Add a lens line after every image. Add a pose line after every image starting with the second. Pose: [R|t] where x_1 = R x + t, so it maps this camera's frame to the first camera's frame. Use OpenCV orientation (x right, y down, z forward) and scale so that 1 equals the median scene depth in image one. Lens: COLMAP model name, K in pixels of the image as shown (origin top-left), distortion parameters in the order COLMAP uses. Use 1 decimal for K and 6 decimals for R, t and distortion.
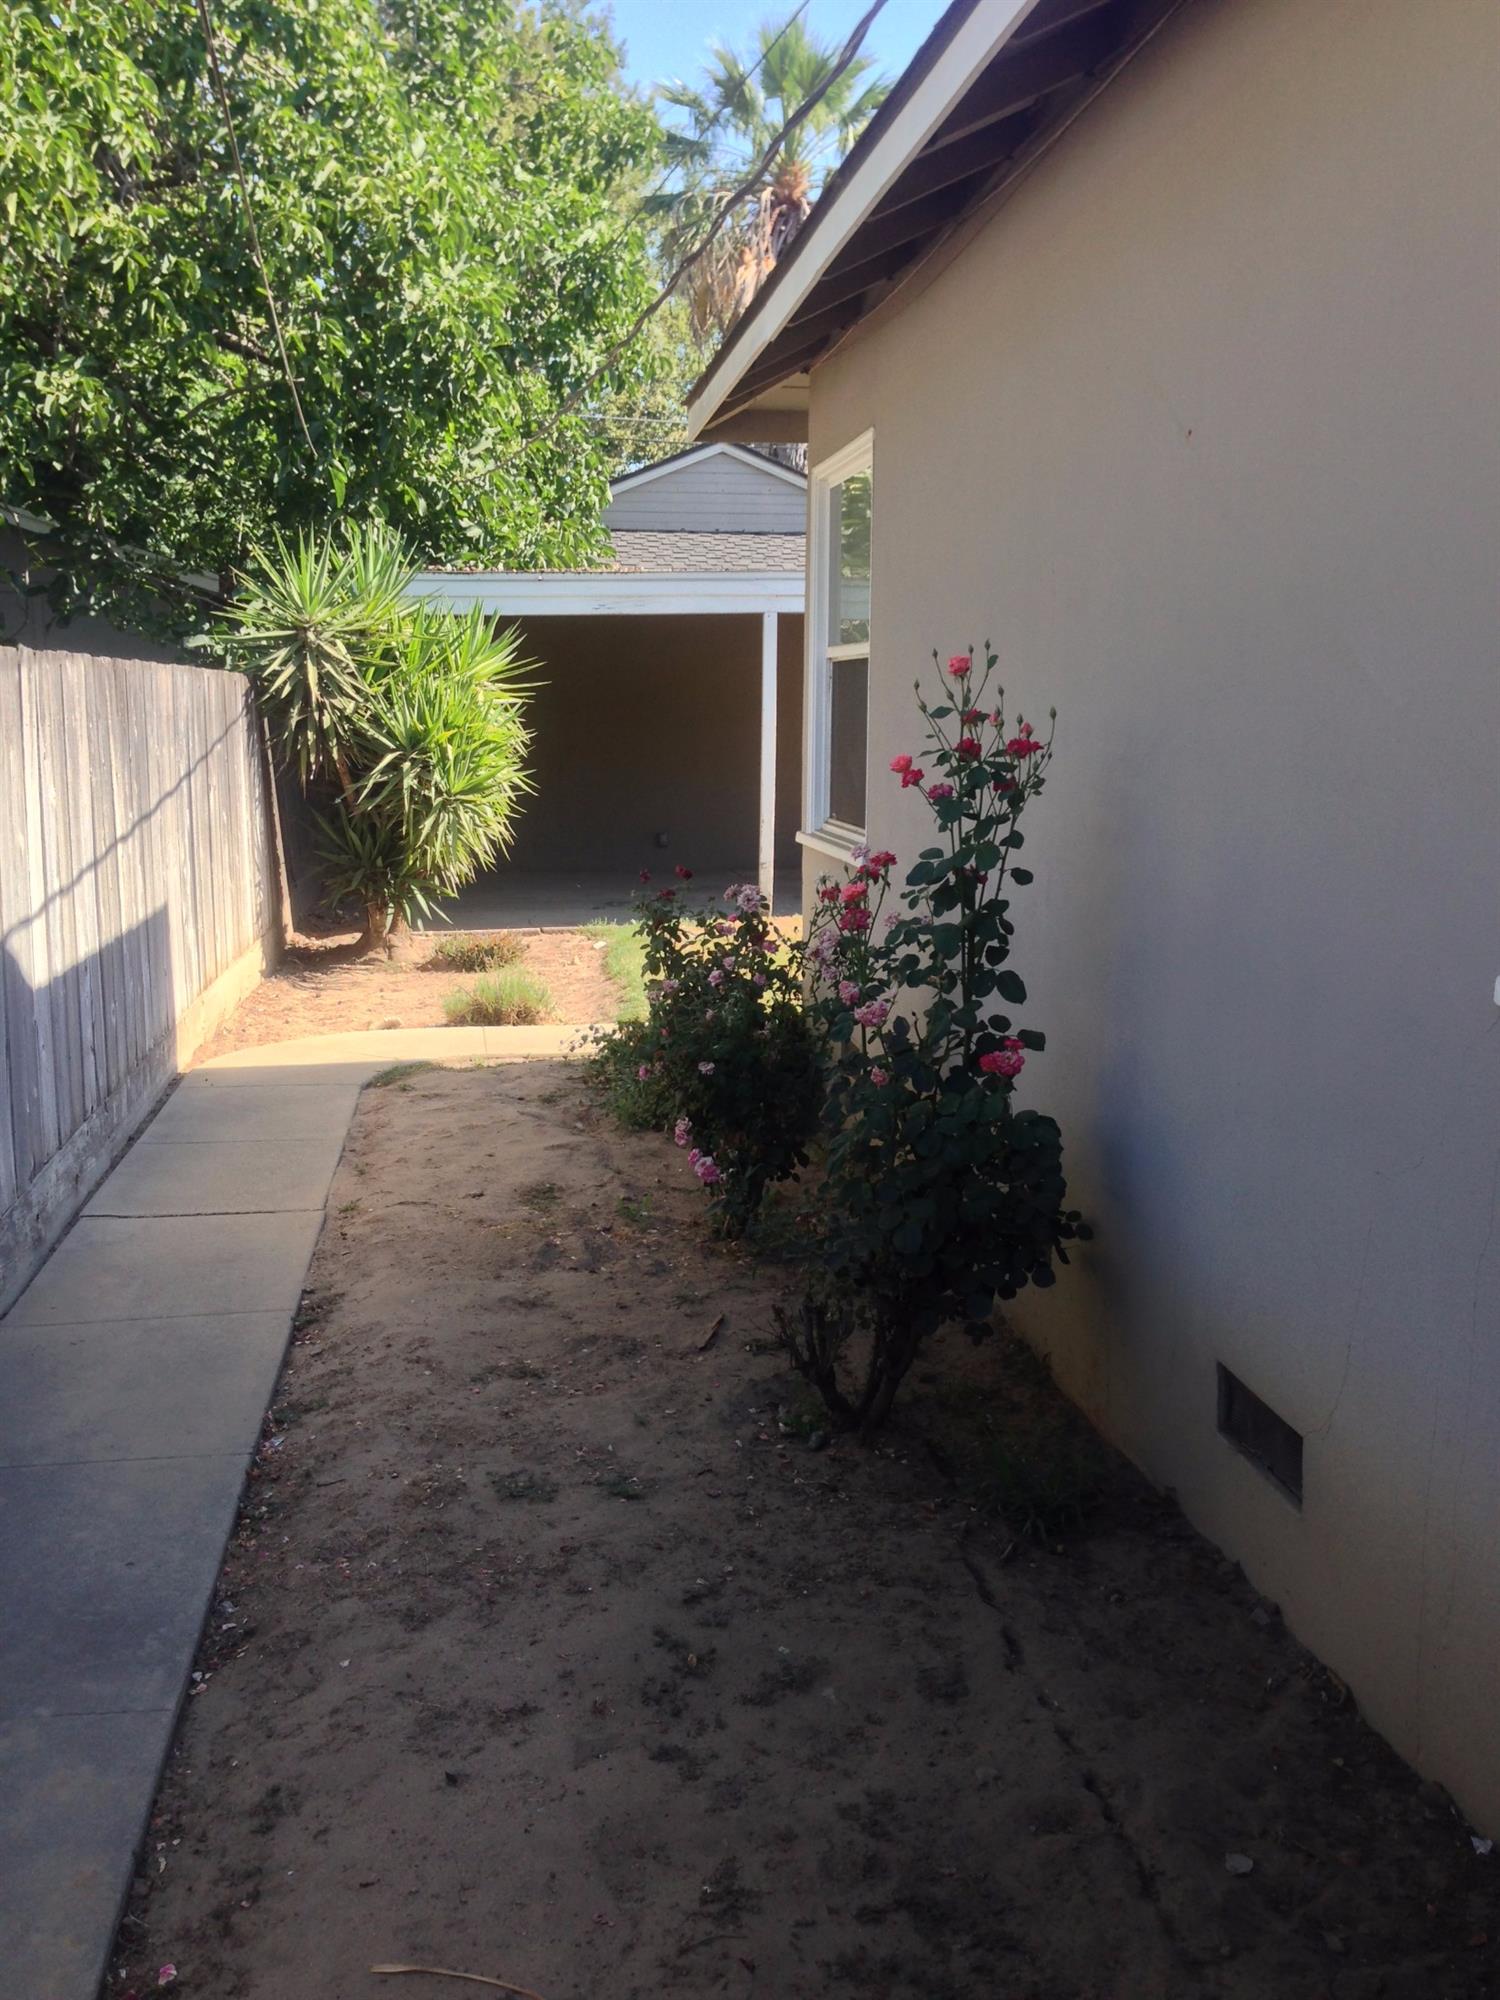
lens RADIAL K [[1876.7, 0, 751.6], [0, 1876.7, 989.7], [0, 0, 1]] dist [0.061265, 0.000000]
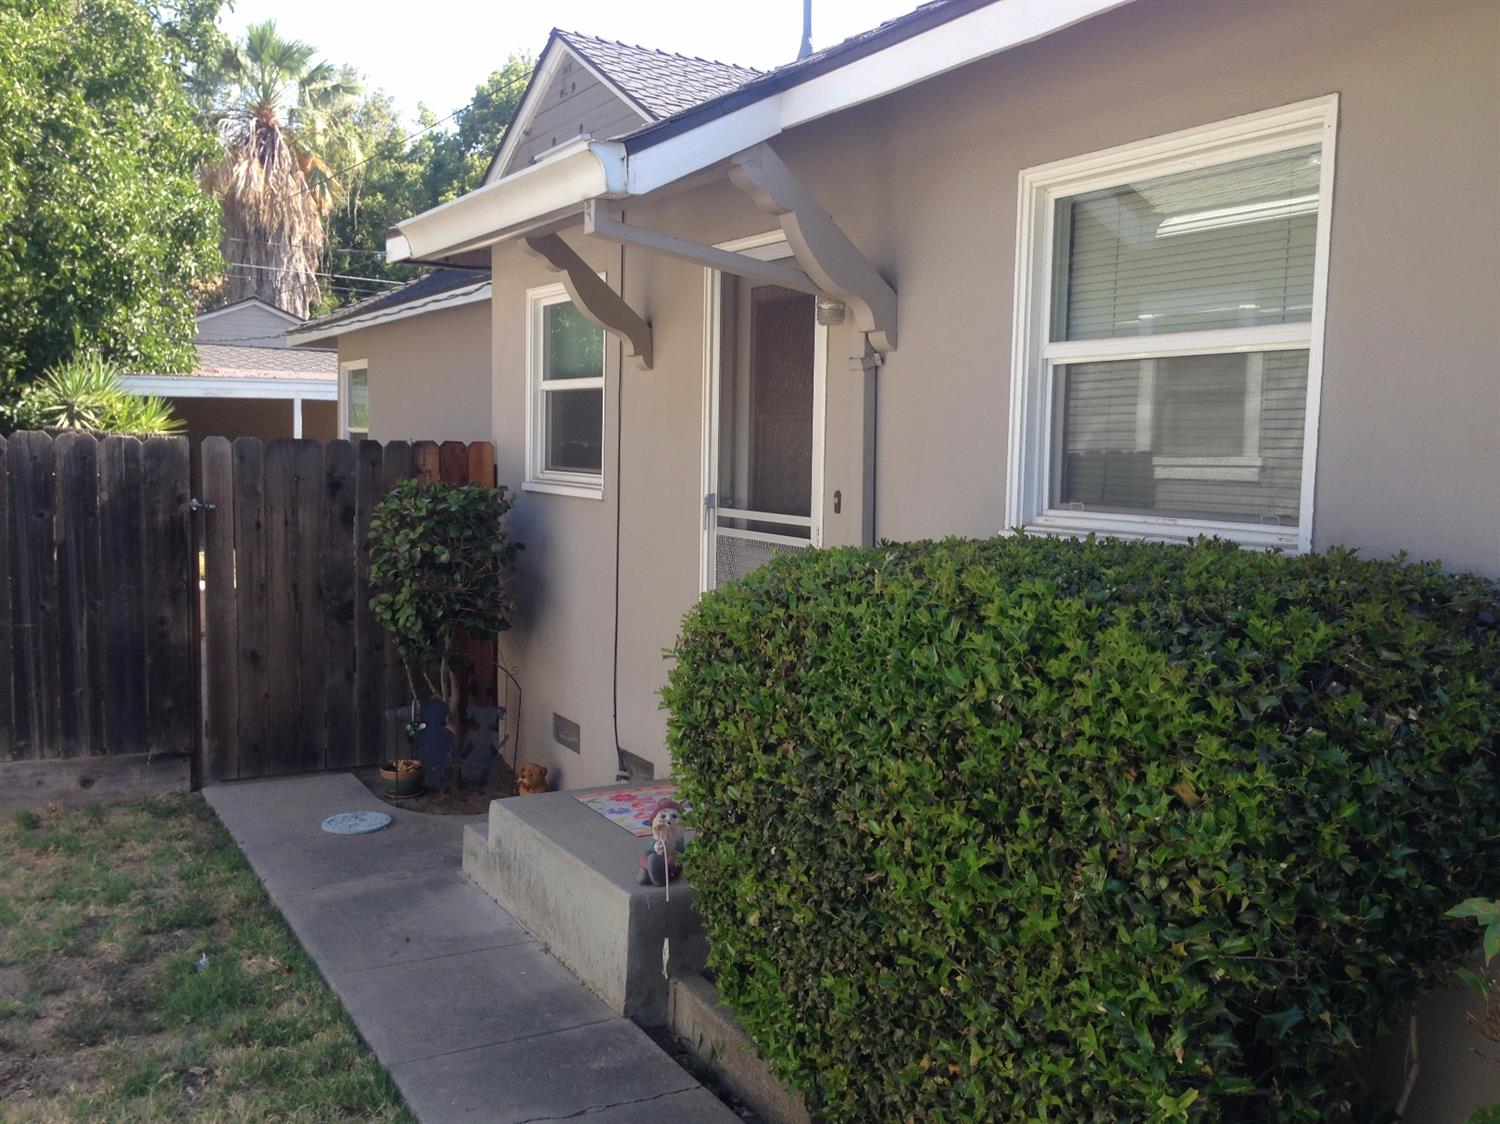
lens RADIAL K [[1407.5, 0, 736.6], [0, 1407.5, 552.6], [0, 0, 1]] dist [0.061265, 0.000000]
pose [[0.937881, -0.013592, 0.346690, -0.080744], [0.036984, 0.997456, -0.060946, 0.083452], [-0.344979, 0.069982, 0.935998, -0.627916]]
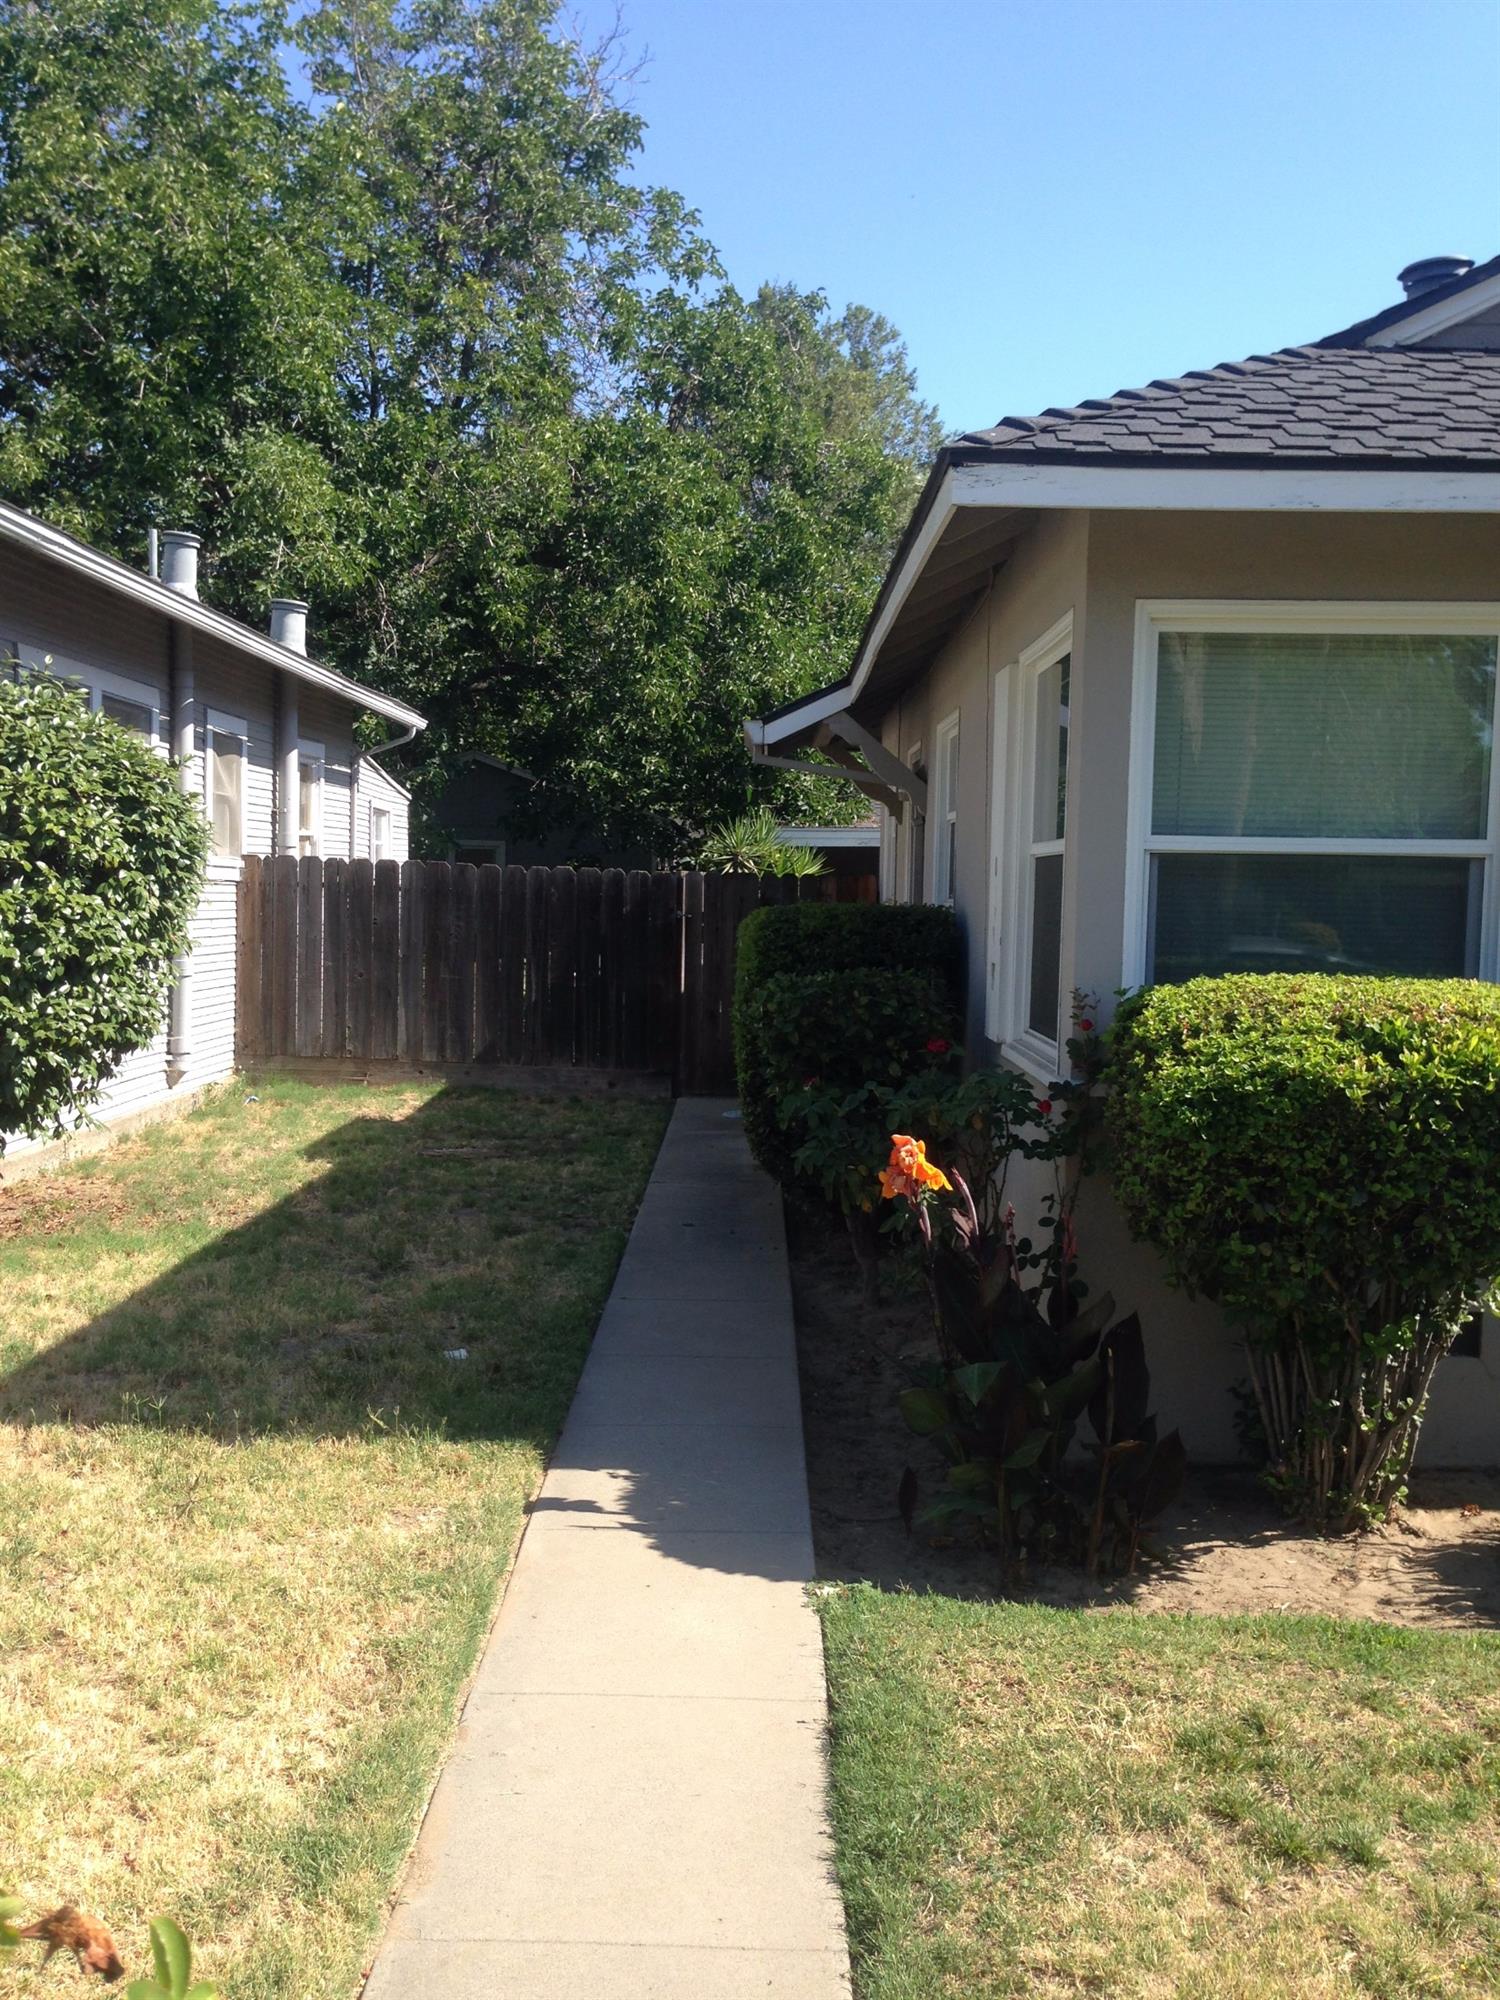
lens RADIAL K [[1876.7, 0, 764.1], [0, 1876.7, 1006.4], [0, 0, 1]] dist [0.061265, 0.000000]
pose [[0.989528, 0.023368, -0.142440, 0.121357], [-0.035581, 0.995846, -0.083808, 0.169792], [0.139890, 0.087999, 0.986249, -1.136797]]
